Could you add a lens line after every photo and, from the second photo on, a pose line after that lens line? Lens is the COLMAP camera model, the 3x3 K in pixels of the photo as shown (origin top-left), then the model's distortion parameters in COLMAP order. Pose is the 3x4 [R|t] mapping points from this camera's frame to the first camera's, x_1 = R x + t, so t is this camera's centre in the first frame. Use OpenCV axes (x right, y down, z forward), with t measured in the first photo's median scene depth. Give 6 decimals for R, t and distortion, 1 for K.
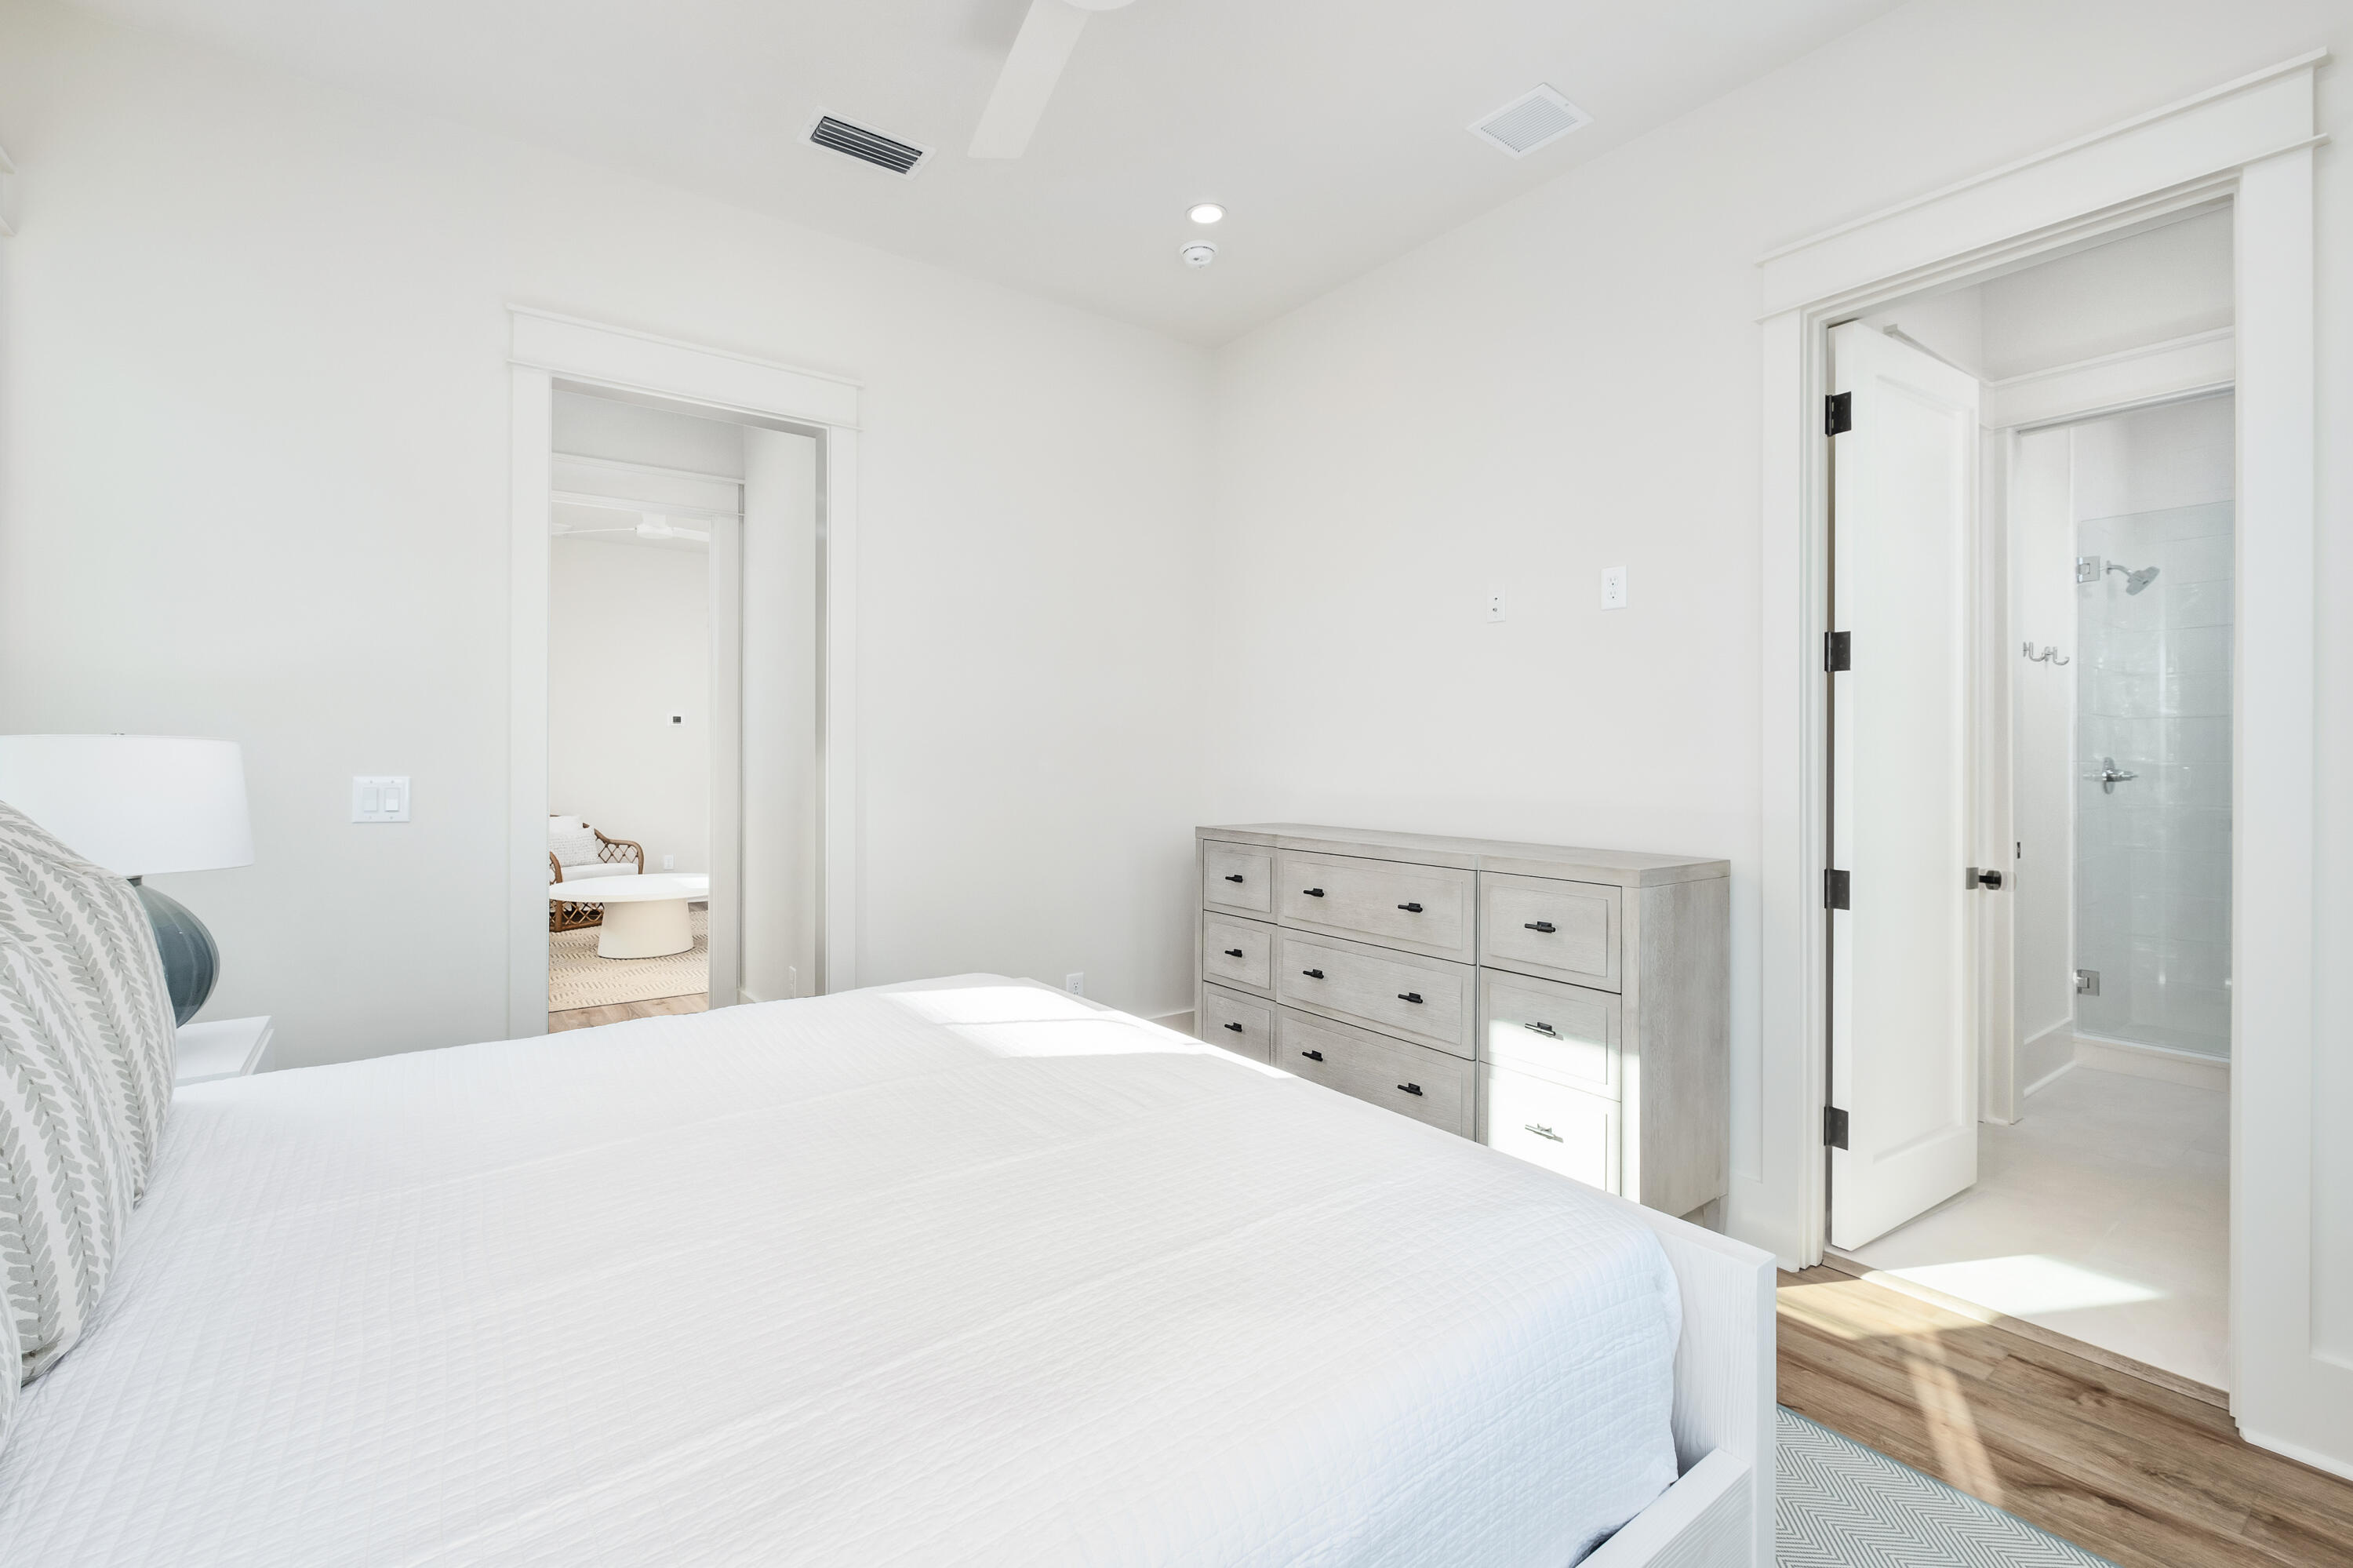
lens RADIAL K [[1019.7, 0, 1179.2], [0, 1019.7, 763.9], [0, 0, 1]] dist [-0.000432, 0.000301]
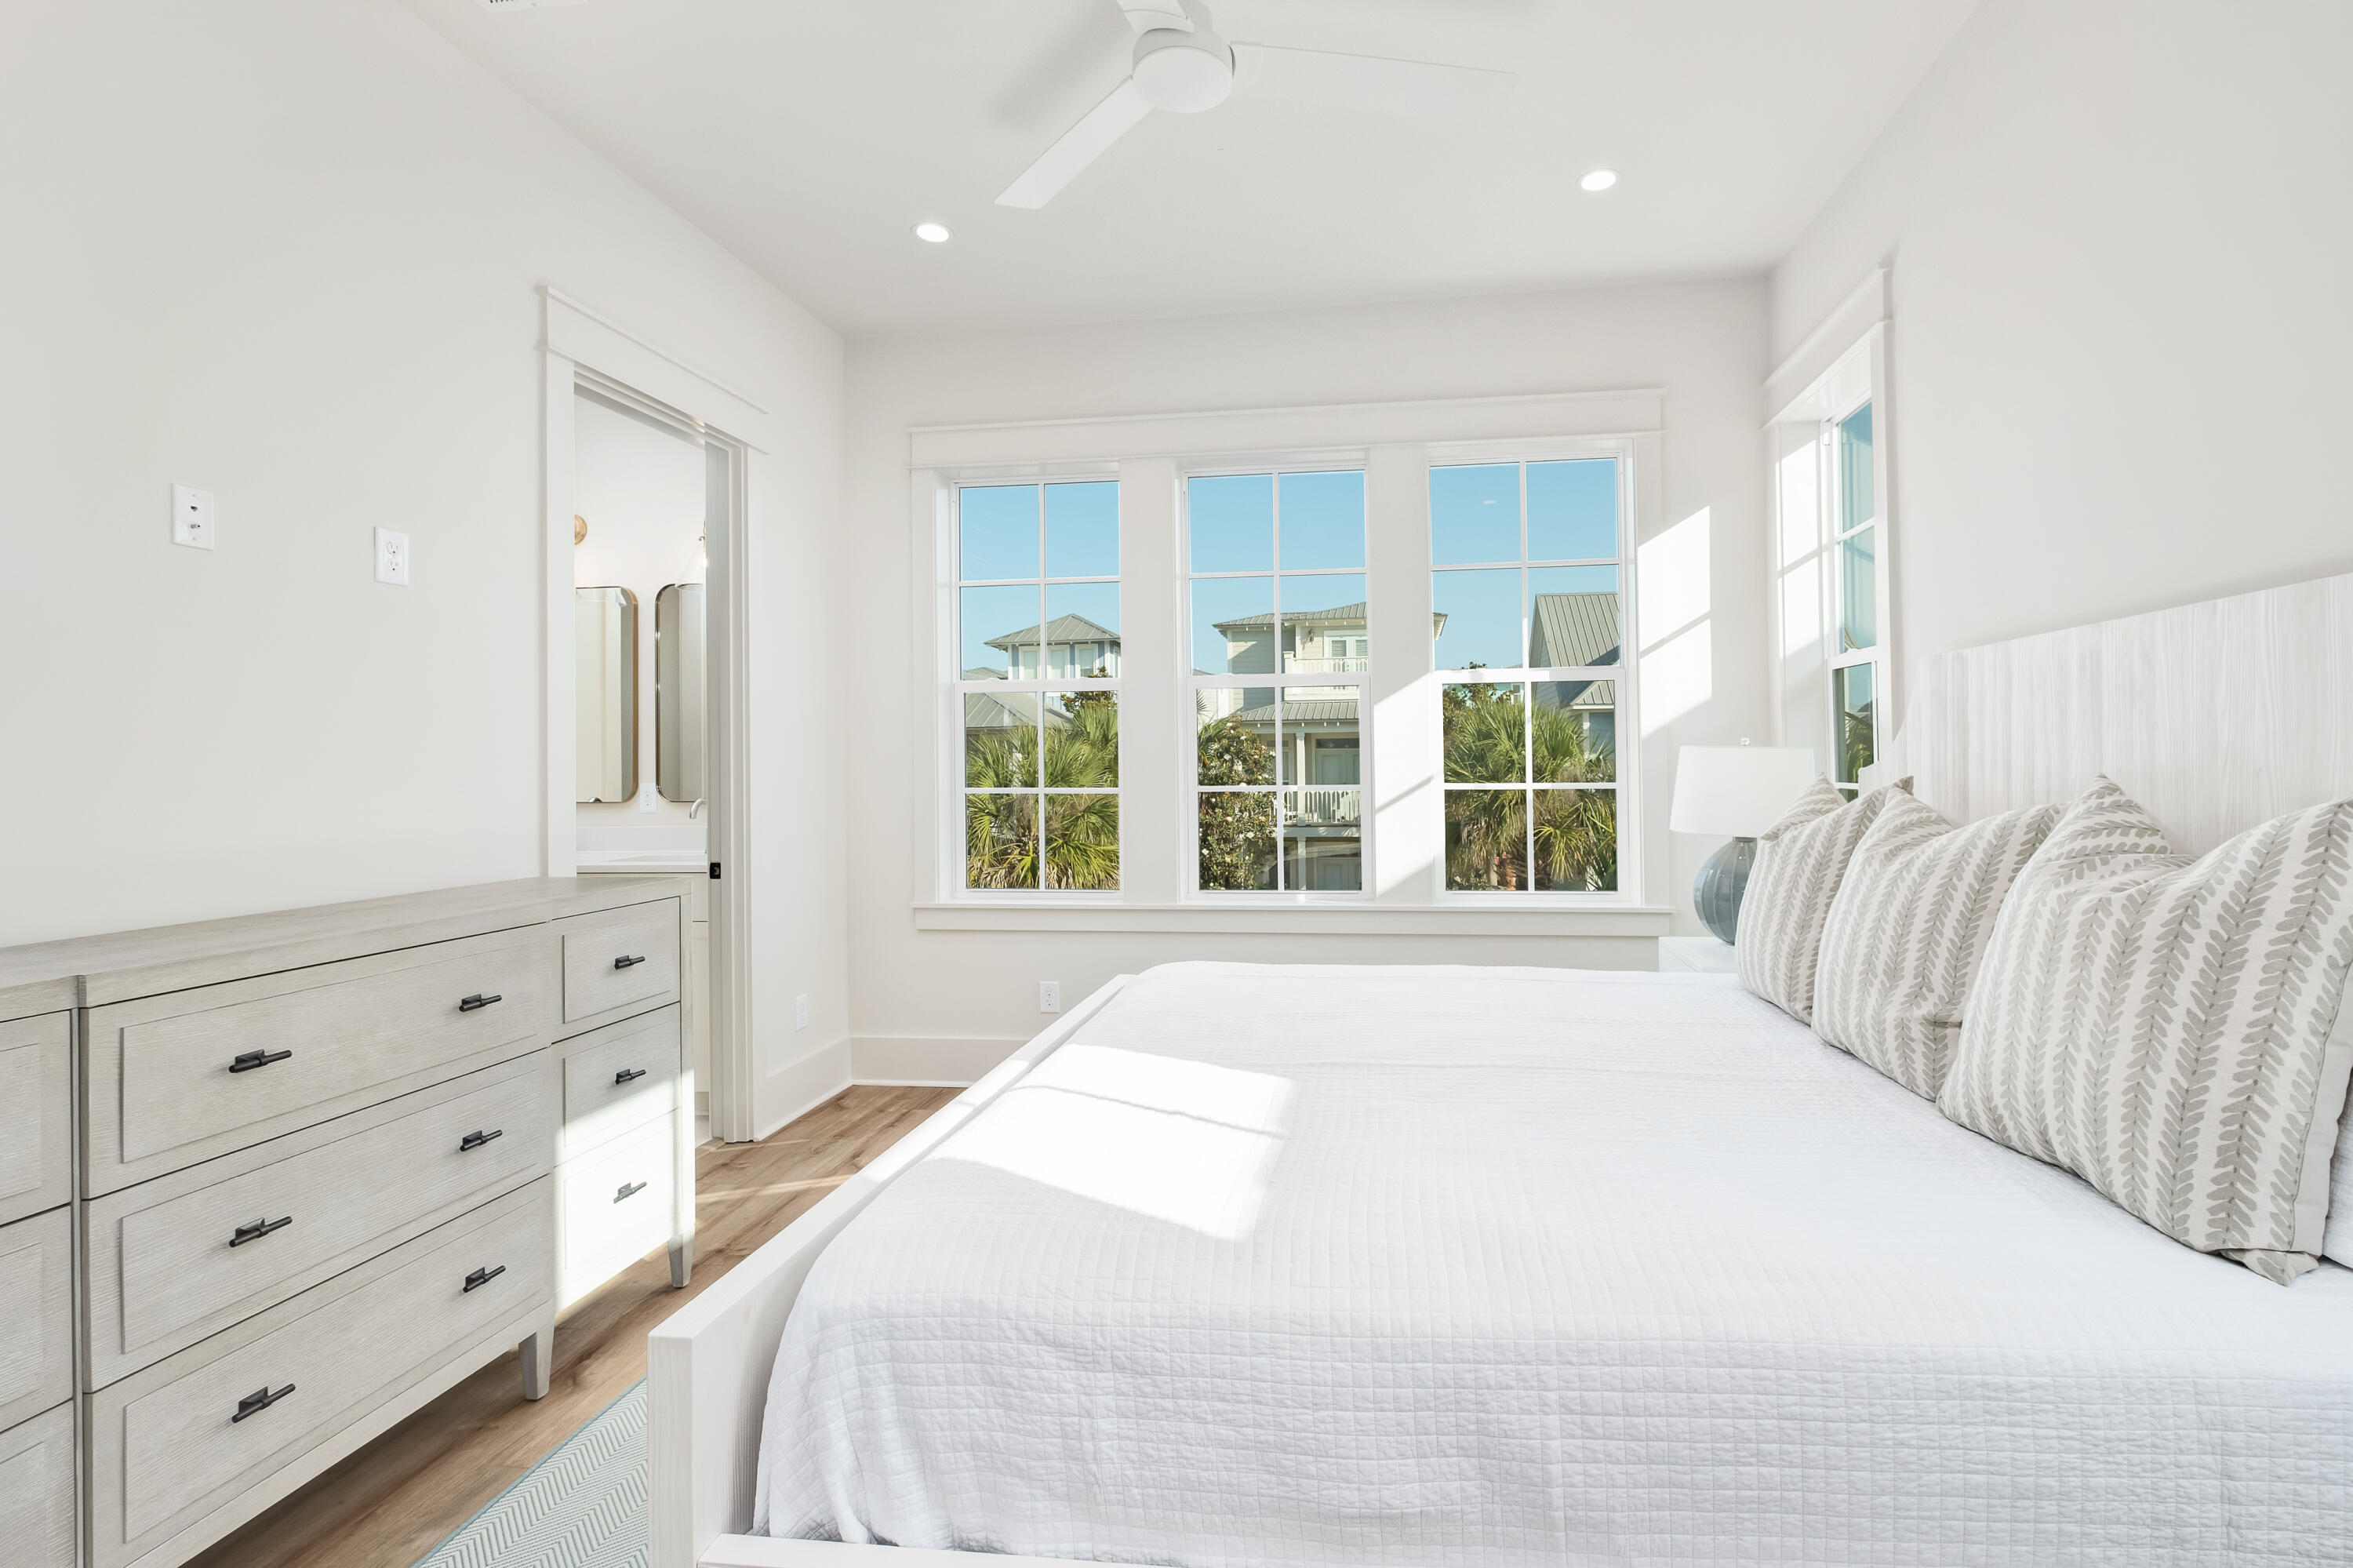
lens RADIAL K [[1019.7, 0, 1178.5], [0, 1019.7, 770.8], [0, 0, 1]] dist [-0.000432, 0.000301]
pose [[-0.663291, 0.005588, 0.748341, -0.761627], [0.015742, 0.999855, 0.006486, -0.006317], [-0.748196, 0.016083, -0.663283, 1.480892]]
